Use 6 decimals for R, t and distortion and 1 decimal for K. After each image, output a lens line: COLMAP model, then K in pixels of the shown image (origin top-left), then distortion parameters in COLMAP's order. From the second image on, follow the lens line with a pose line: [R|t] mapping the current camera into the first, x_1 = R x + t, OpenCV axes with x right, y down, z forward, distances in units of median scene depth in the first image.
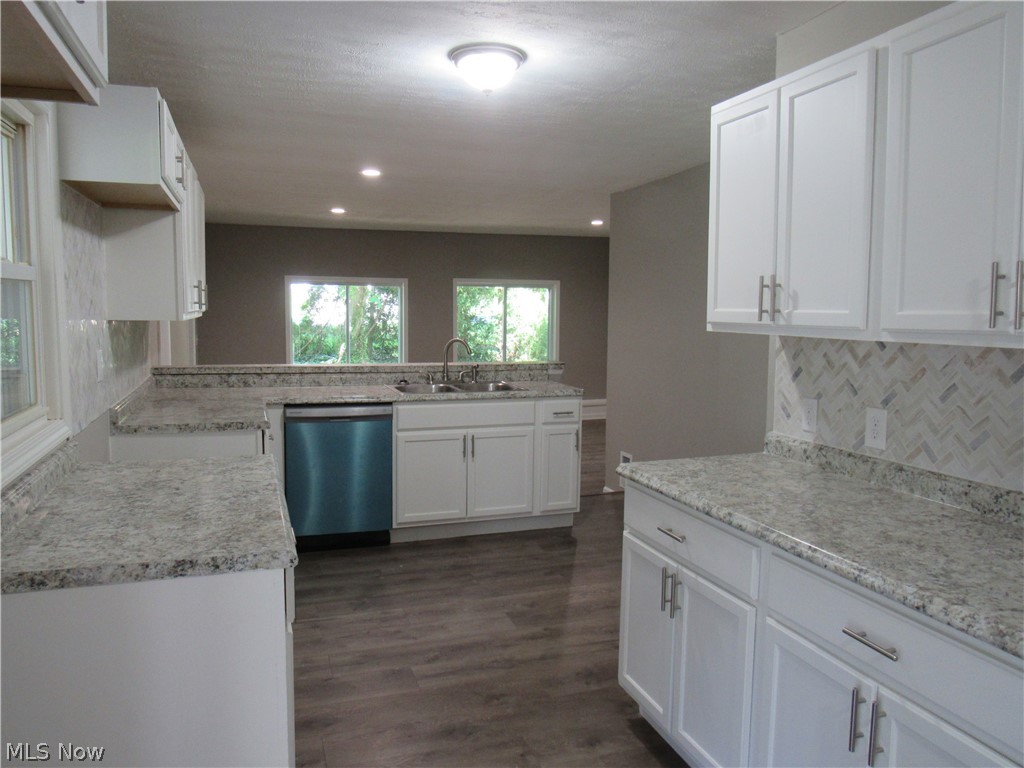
lens RADIAL K [[741.1, 0, 506.1], [0, 741.1, 375.2], [0, 0, 1]] dist [-0.057192, 0.038281]
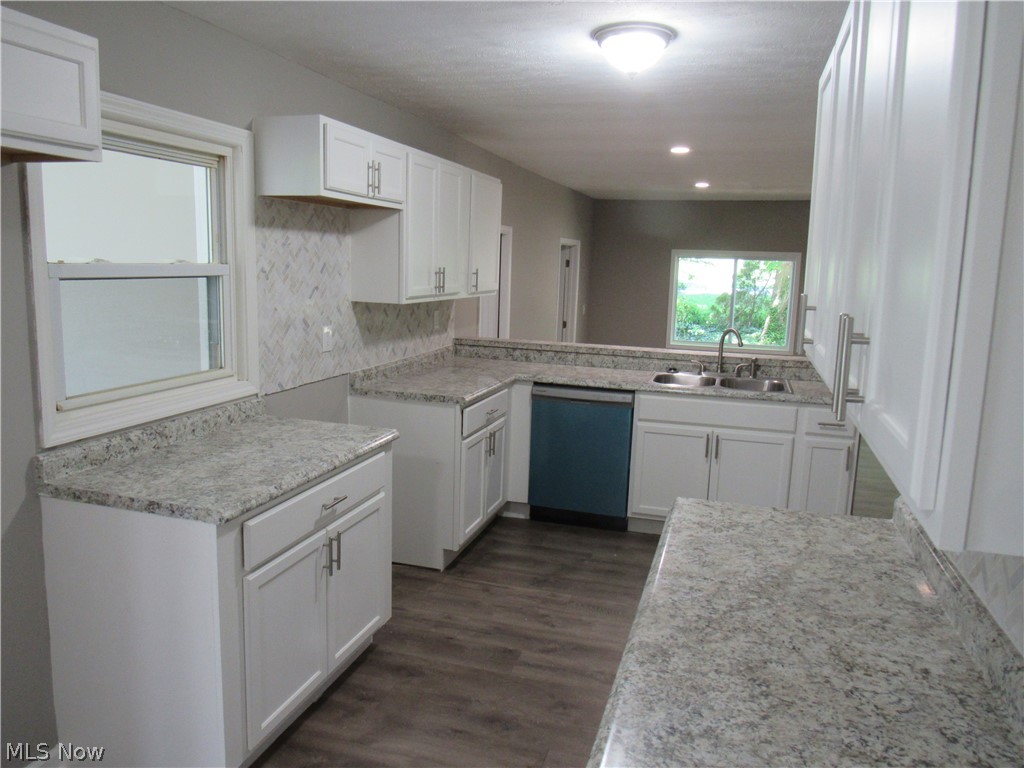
lens RADIAL K [[741.1, 0, 498.6], [0, 741.1, 371.7], [0, 0, 1]] dist [-0.057192, 0.038281]
pose [[0.794307, 0.096032, -0.599878, 0.282111], [-0.070613, 0.995329, 0.065838, -0.039360], [0.603399, -0.009937, 0.797378, 0.103864]]
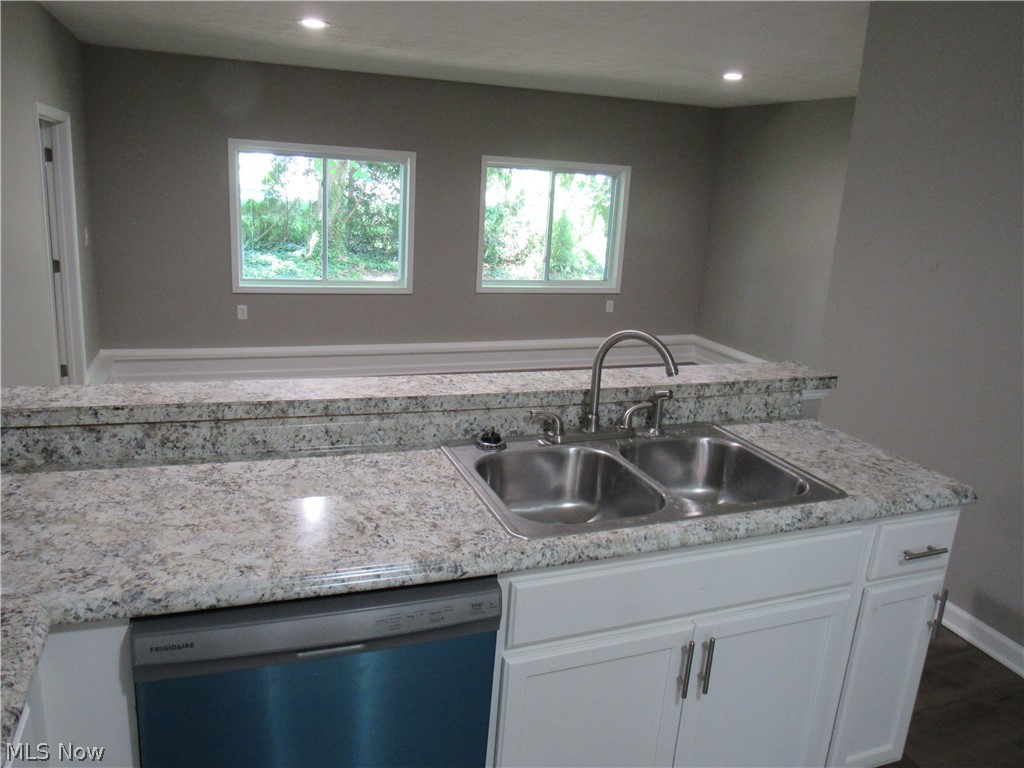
lens RADIAL K [[741.1, 0, 511.1], [0, 741.1, 374.4], [0, 0, 1]] dist [-0.057192, 0.038281]
pose [[0.998145, 0.036056, 0.049057, -0.161951], [-0.043395, 0.986501, 0.157898, -0.092431], [-0.042702, -0.159733, 0.986236, 0.684242]]
